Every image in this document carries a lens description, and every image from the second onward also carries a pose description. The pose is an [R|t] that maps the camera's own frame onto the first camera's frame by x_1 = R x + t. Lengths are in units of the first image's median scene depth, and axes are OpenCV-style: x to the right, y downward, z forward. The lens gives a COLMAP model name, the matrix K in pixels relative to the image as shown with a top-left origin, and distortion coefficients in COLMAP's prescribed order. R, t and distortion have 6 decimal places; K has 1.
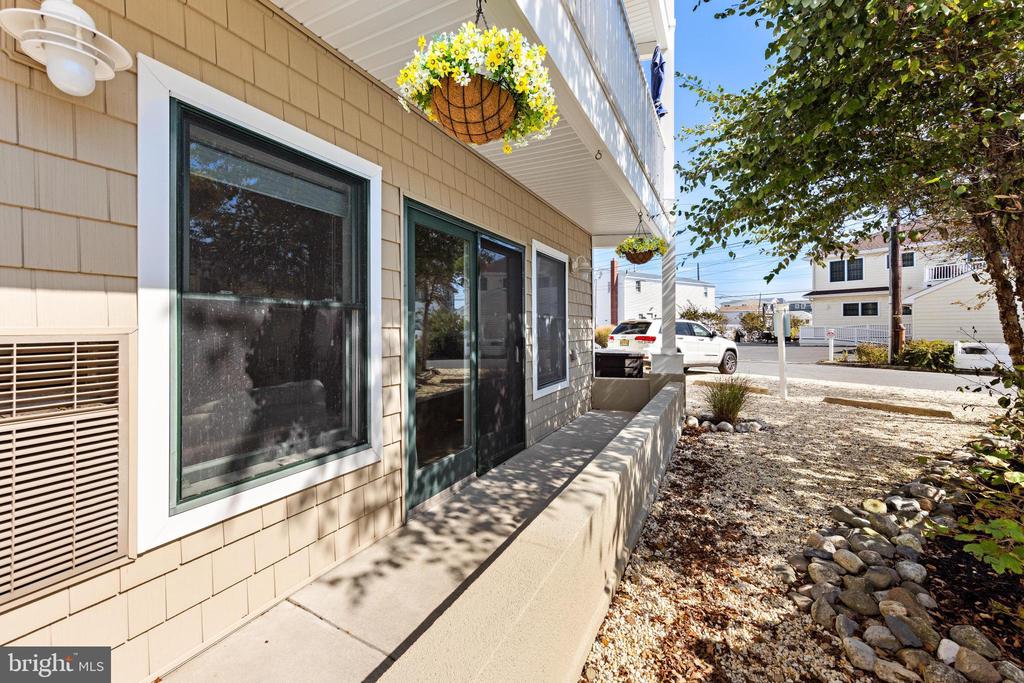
lens RADIAL K [[403.5, 0, 514.1], [0, 403.5, 339.8], [0, 0, 1]] dist [-0.001155, 0.001108]
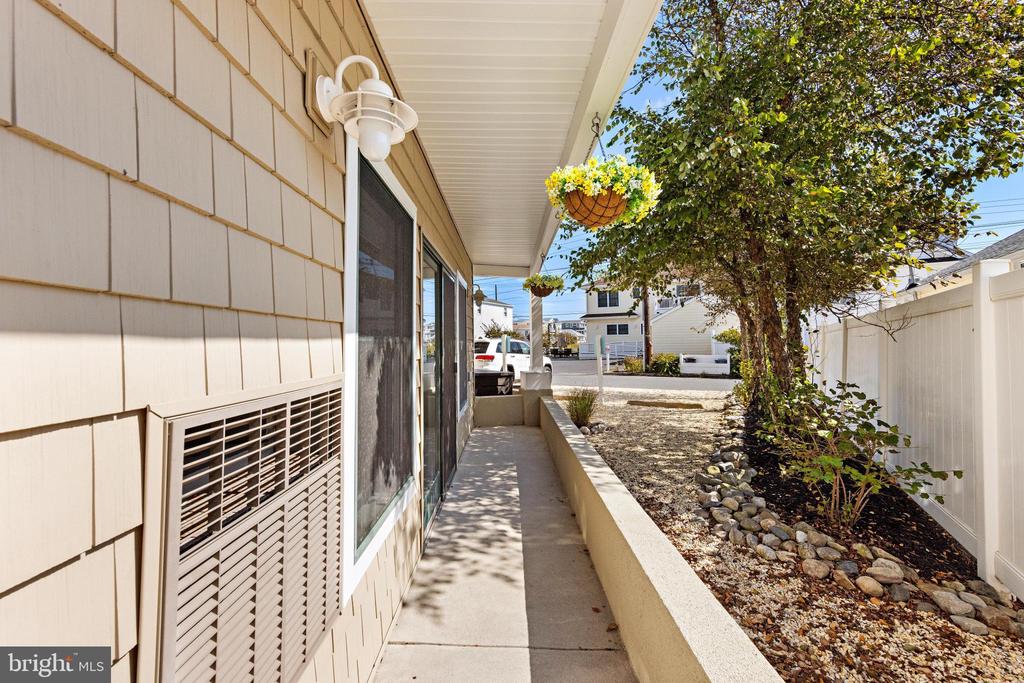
lens RADIAL K [[418.8, 0, 510.9], [0, 418.8, 338.2], [0, 0, 1]] dist [0.005250, -0.000496]
pose [[0.883771, -0.000684, 0.467920, -0.442149], [0.021884, 0.998965, -0.039873, -0.026580], [-0.467409, 0.045478, 0.882871, -0.035143]]
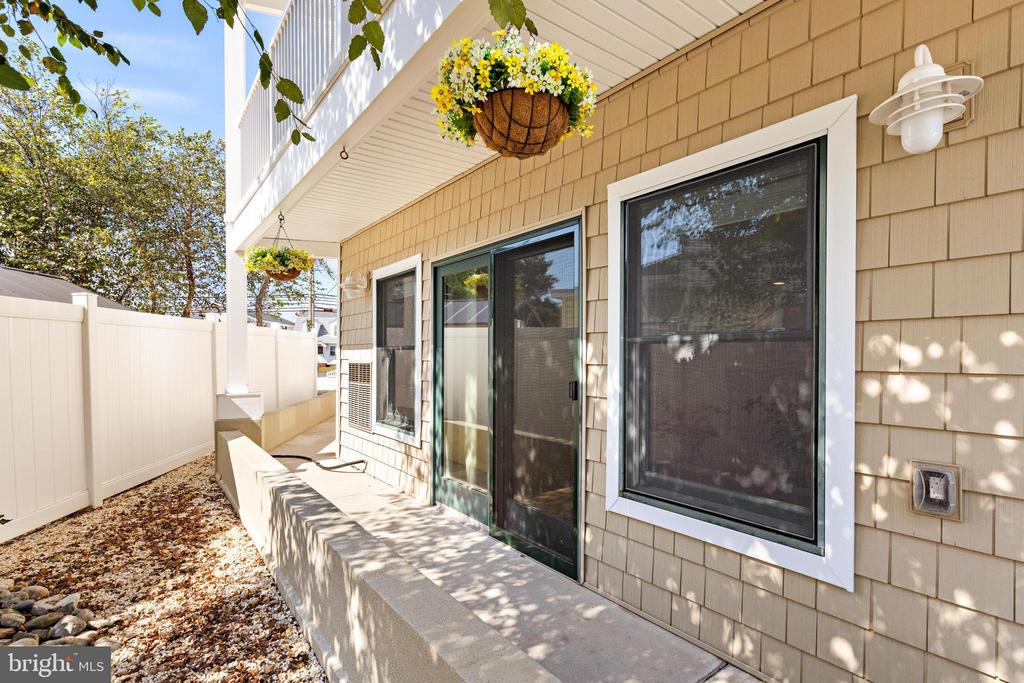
lens RADIAL K [[491.8, 0, 499.2], [0, 491.8, 362.4], [0, 0, 1]] dist [0.000291, -0.000082]
pose [[-0.448982, 0.019429, -0.893329, 0.853369], [-0.022739, 0.999191, 0.033160, -0.064948], [0.893251, 0.035202, -0.448178, 1.510655]]
